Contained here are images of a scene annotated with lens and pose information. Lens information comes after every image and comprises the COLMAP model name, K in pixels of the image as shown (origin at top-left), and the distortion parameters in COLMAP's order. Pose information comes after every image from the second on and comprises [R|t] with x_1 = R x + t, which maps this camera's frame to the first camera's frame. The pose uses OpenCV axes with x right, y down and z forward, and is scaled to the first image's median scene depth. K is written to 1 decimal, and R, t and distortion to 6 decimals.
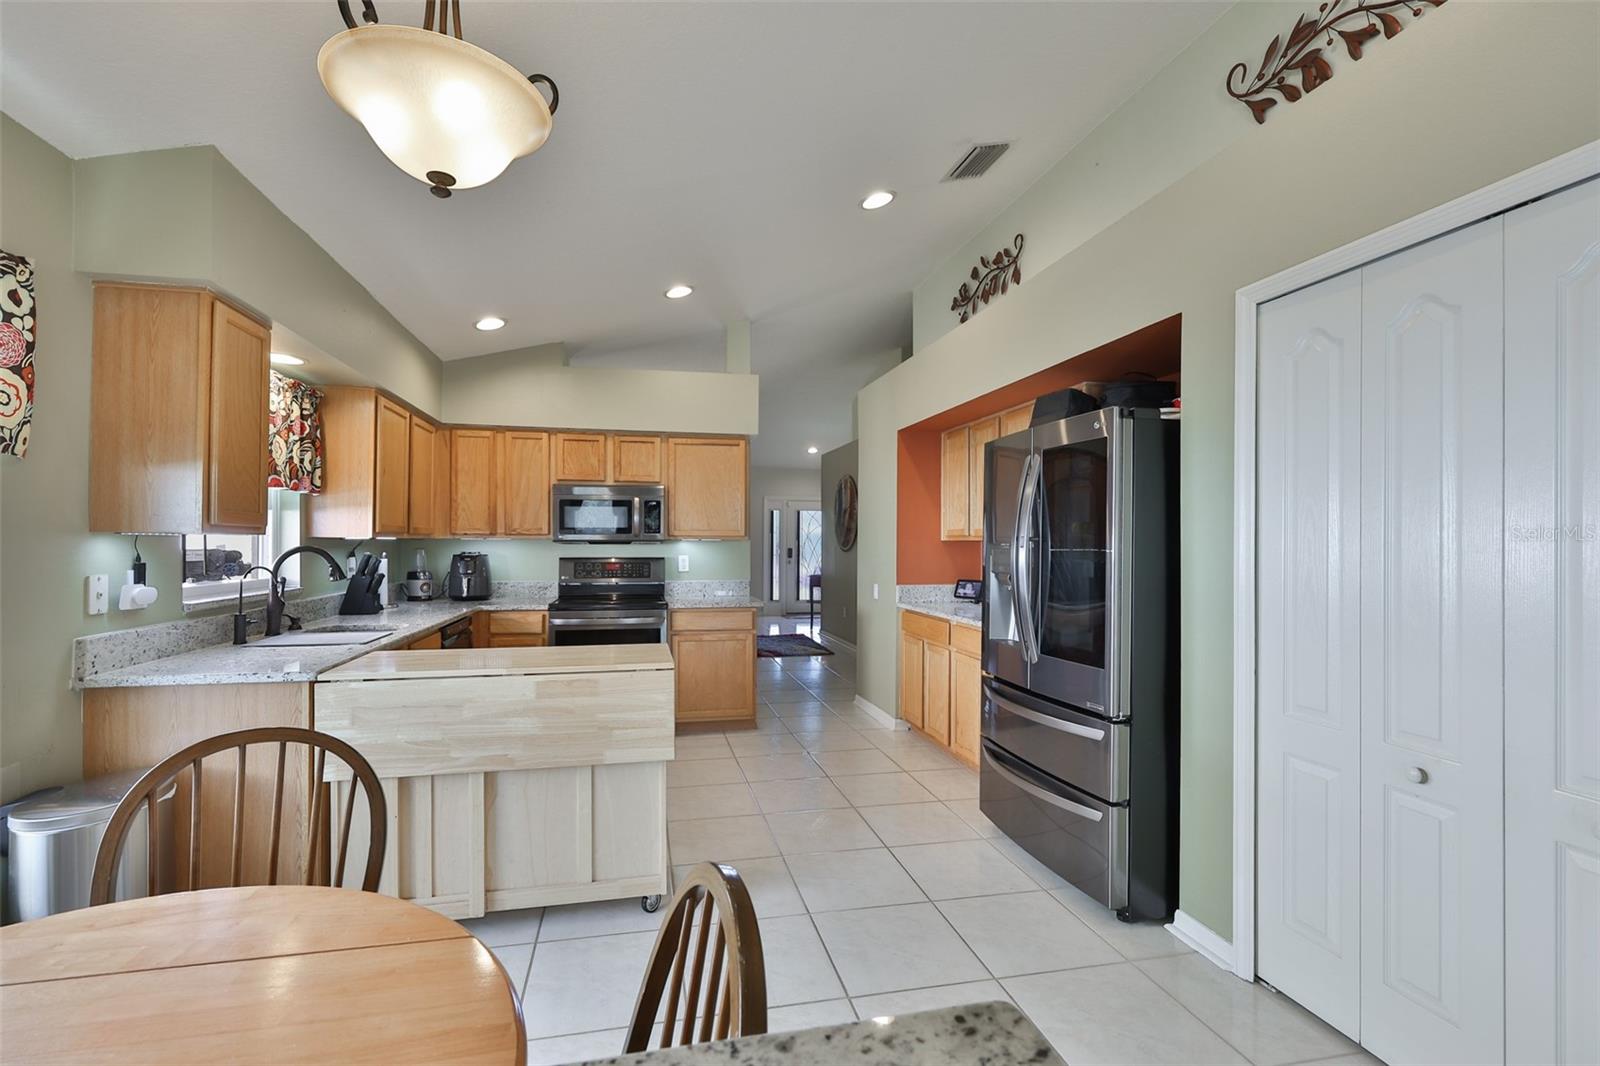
lens RADIAL K [[690.8, 0, 780.4], [0, 690.8, 536.2], [0, 0, 1]] dist [0.001842, 0.001107]
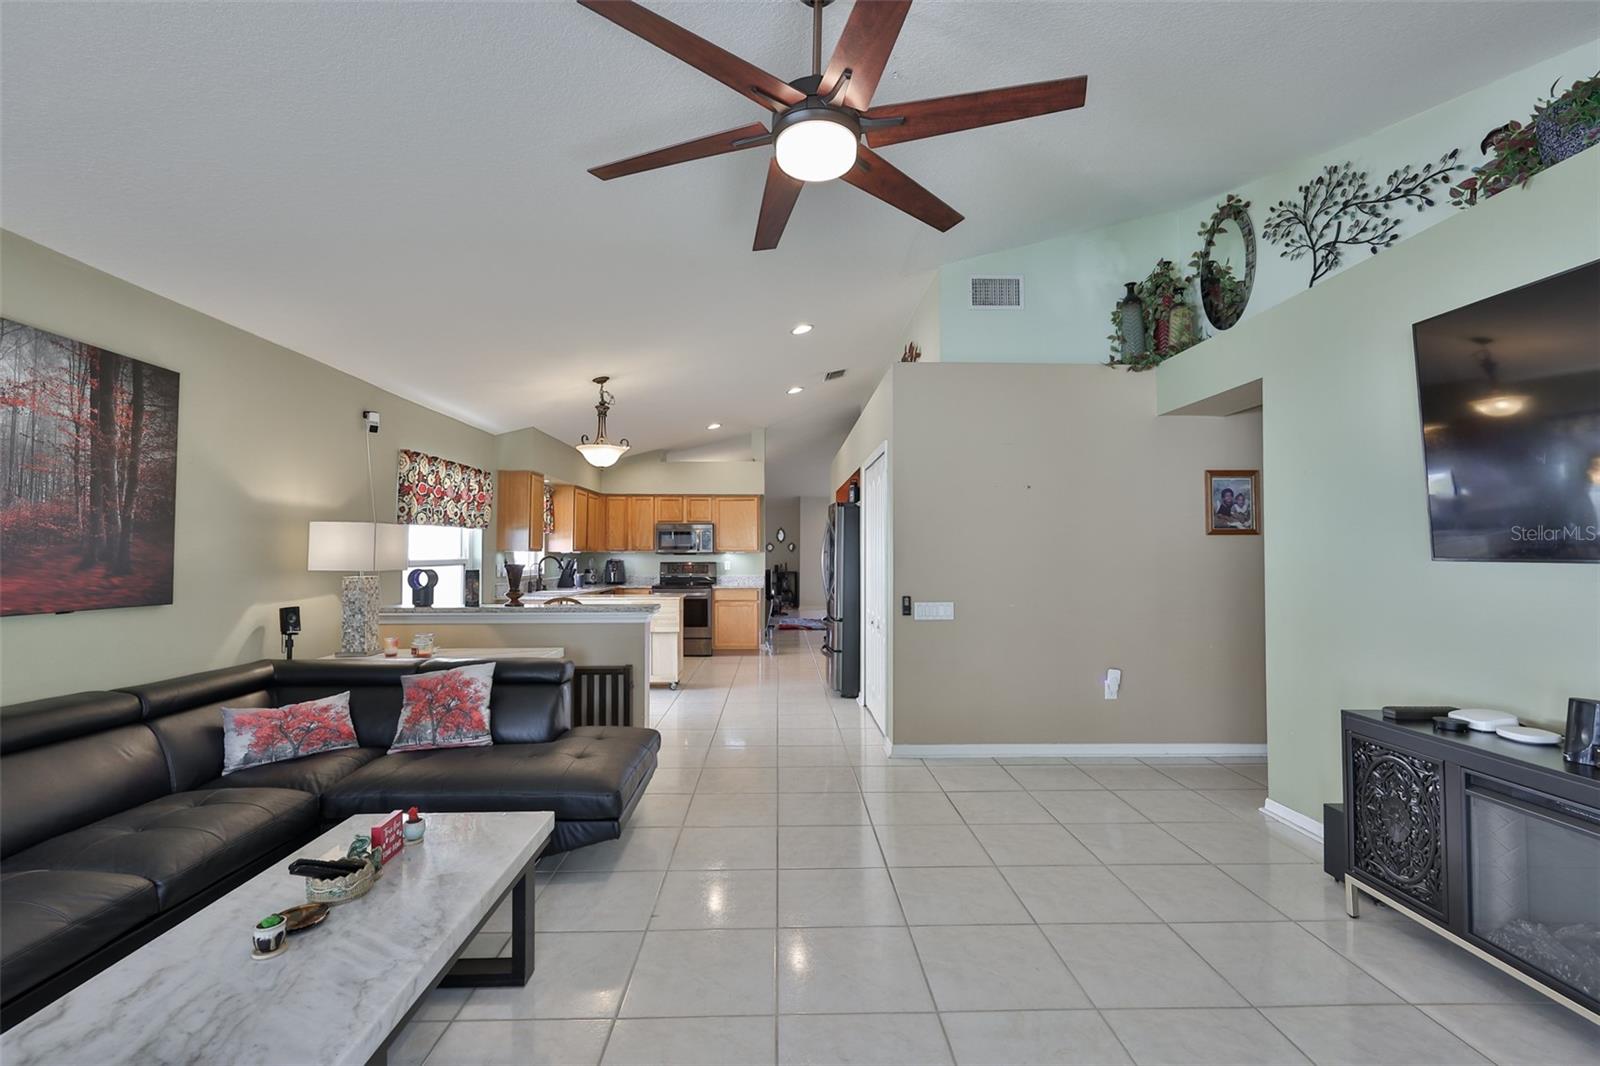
lens RADIAL K [[689.4, 0, 790.8], [0, 689.4, 528.8], [0, 0, 1]] dist [-0.007121, 0.000289]
pose [[0.982402, -0.011738, -0.186412, 0.417426], [0.006538, 0.999573, -0.028484, -0.004010], [0.186667, 0.026764, 0.982059, -0.850772]]
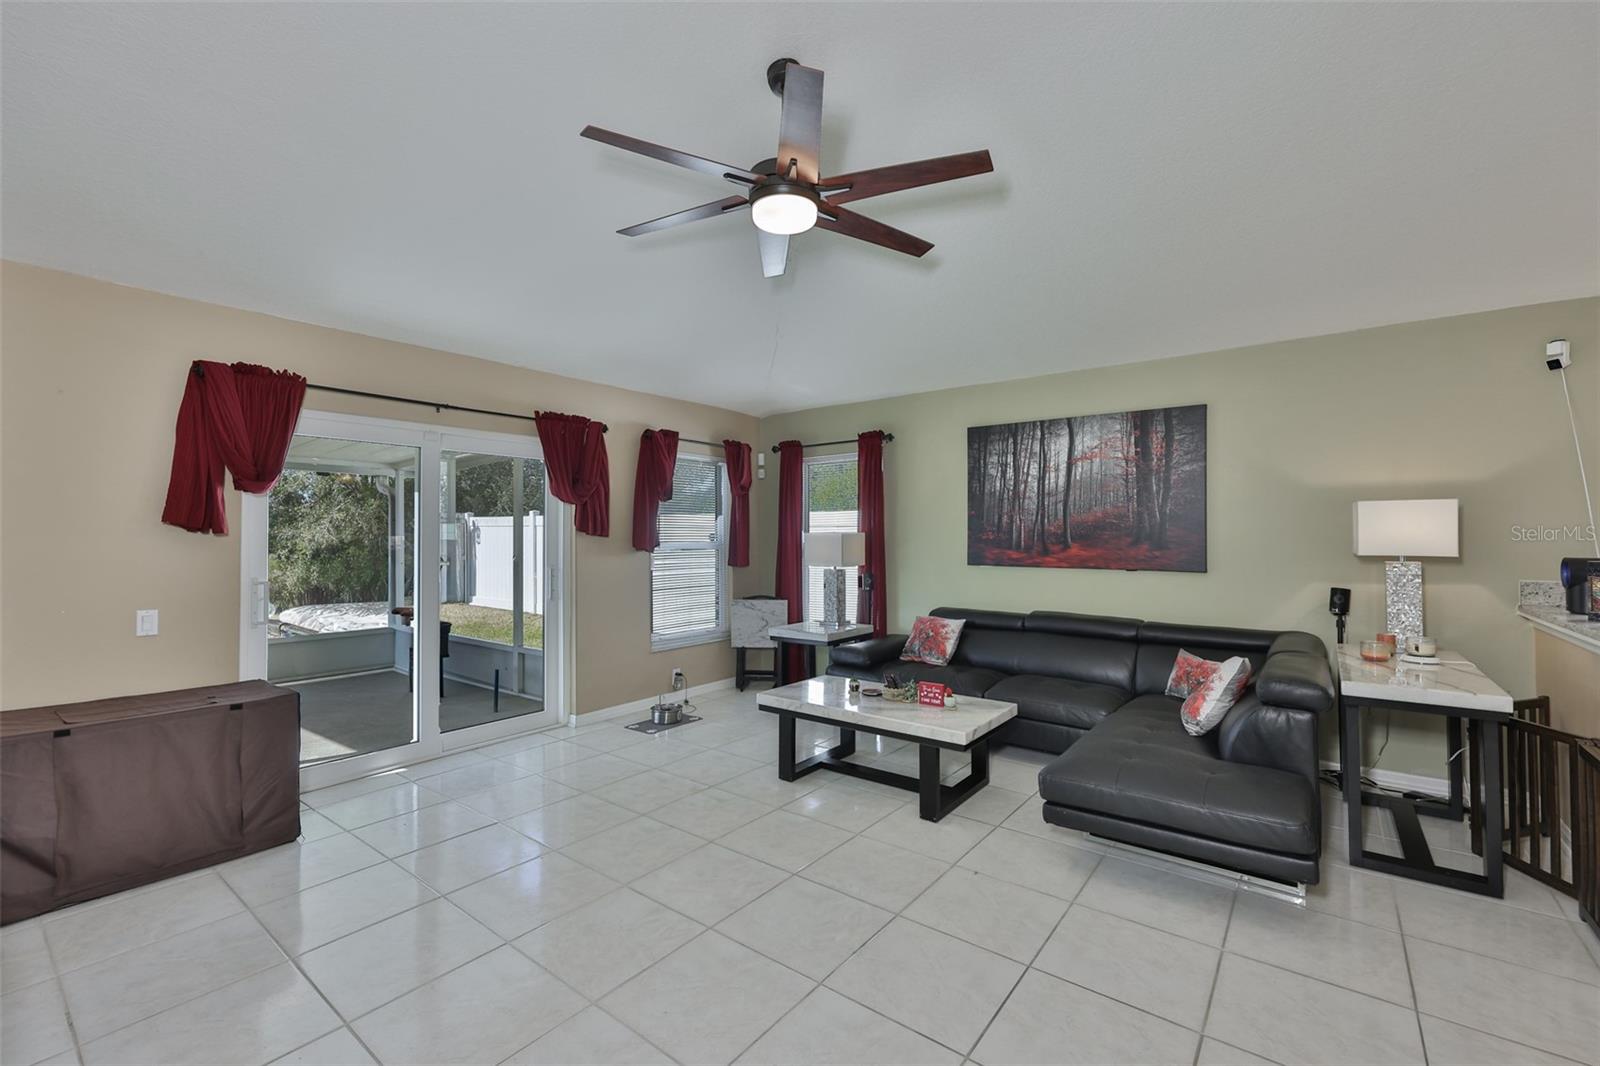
lens RADIAL K [[682.8, 0, 806.6], [0, 682.8, 527.5], [0, 0, 1]] dist [0.002431, 0.000737]
pose [[-0.751670, -0.006994, -0.659503, 0.713320], [0.008297, 0.999764, -0.020059, -0.000169], [0.659487, -0.020549, -0.751435, 0.034799]]
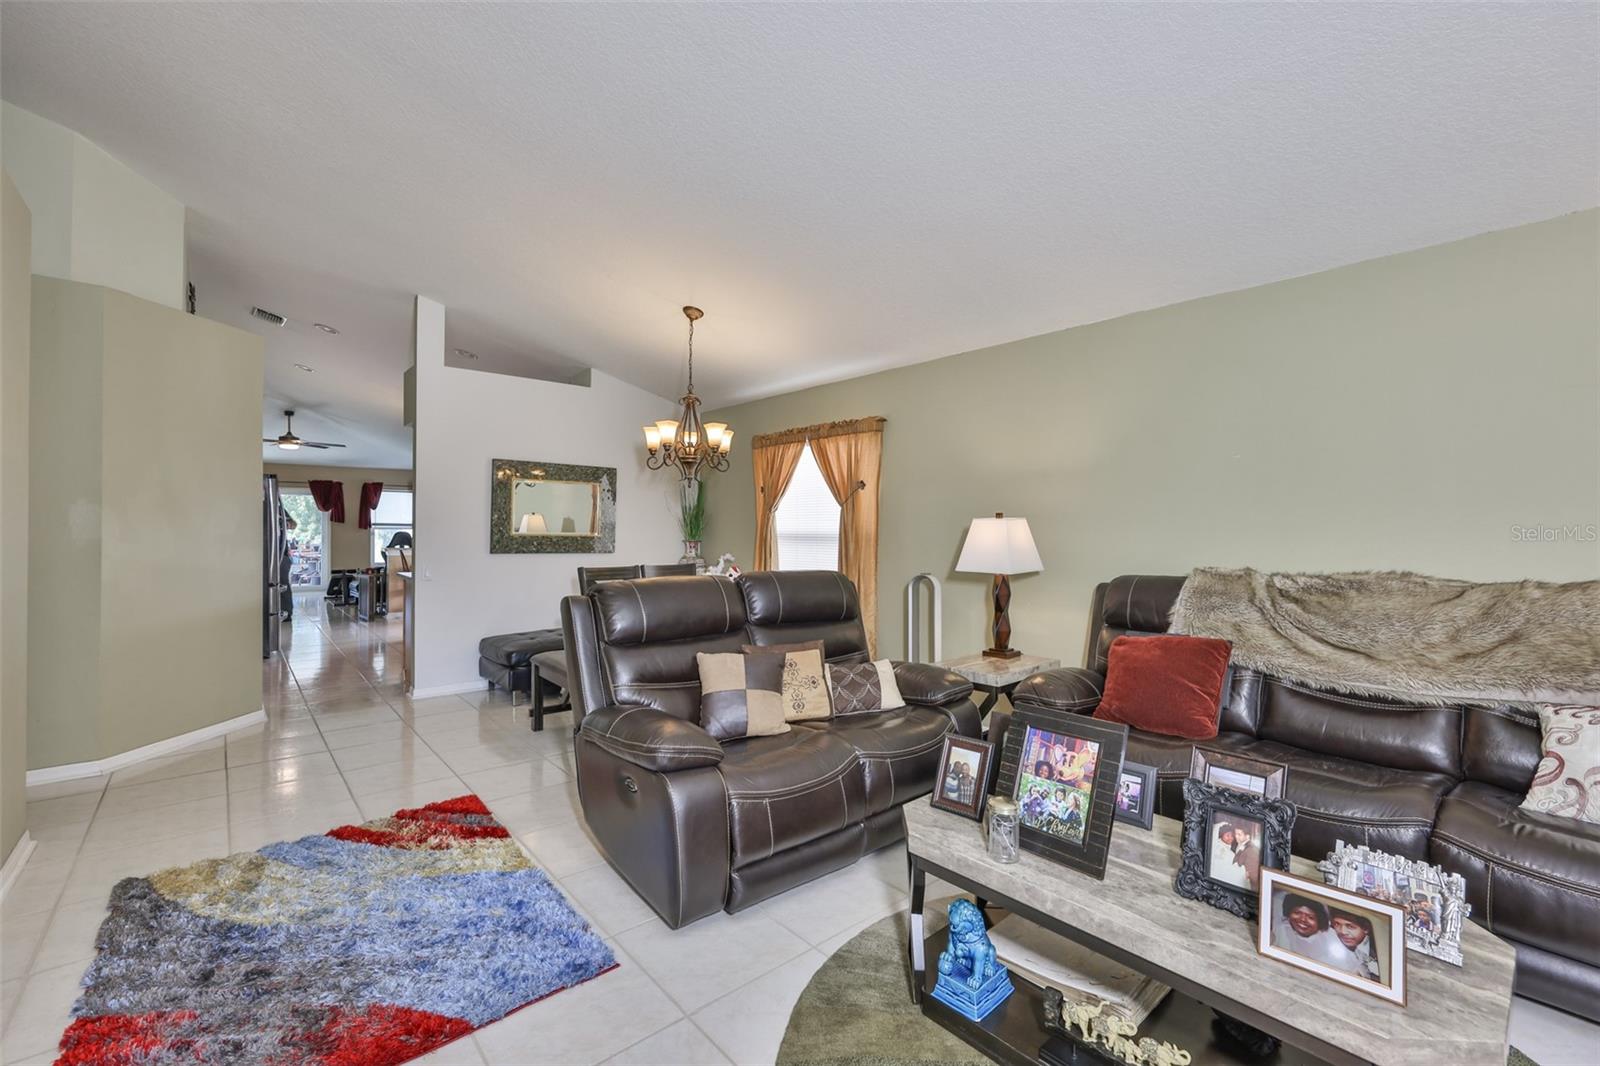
lens RADIAL K [[682.8, 0, 806.6], [0, 682.8, 527.5], [0, 0, 1]] dist [0.002431, 0.000737]
pose [[-0.876255, -0.008500, -0.481773, -0.076710], [-0.004335, 0.999943, -0.009758, 0.025635], [0.481829, -0.006462, -0.876242, 2.506375]]
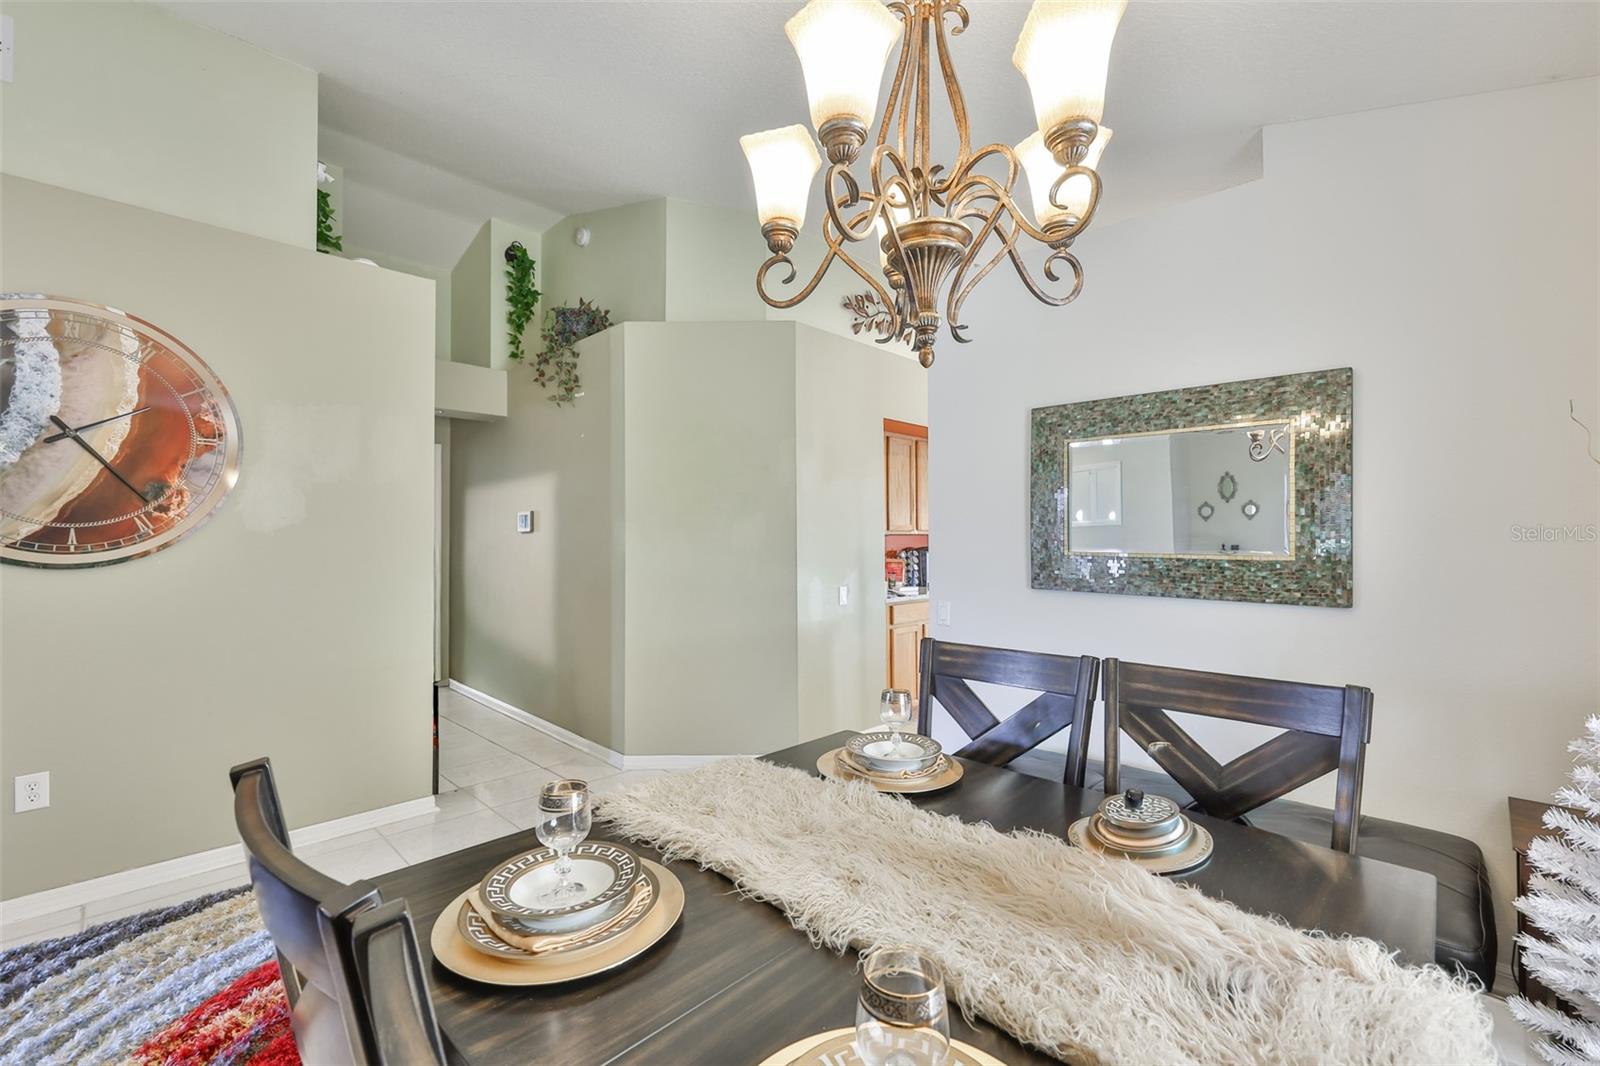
lens RADIAL K [[683.7, 0, 800.0], [0, 683.7, 533.0], [0, 0, 1]] dist [-0.006817, 0.000363]
pose [[-0.561423, 0.008717, 0.827483, -0.545586], [-0.006975, 0.999859, -0.015265, 0.021766], [-0.827499, -0.014342, -0.561283, 1.762763]]
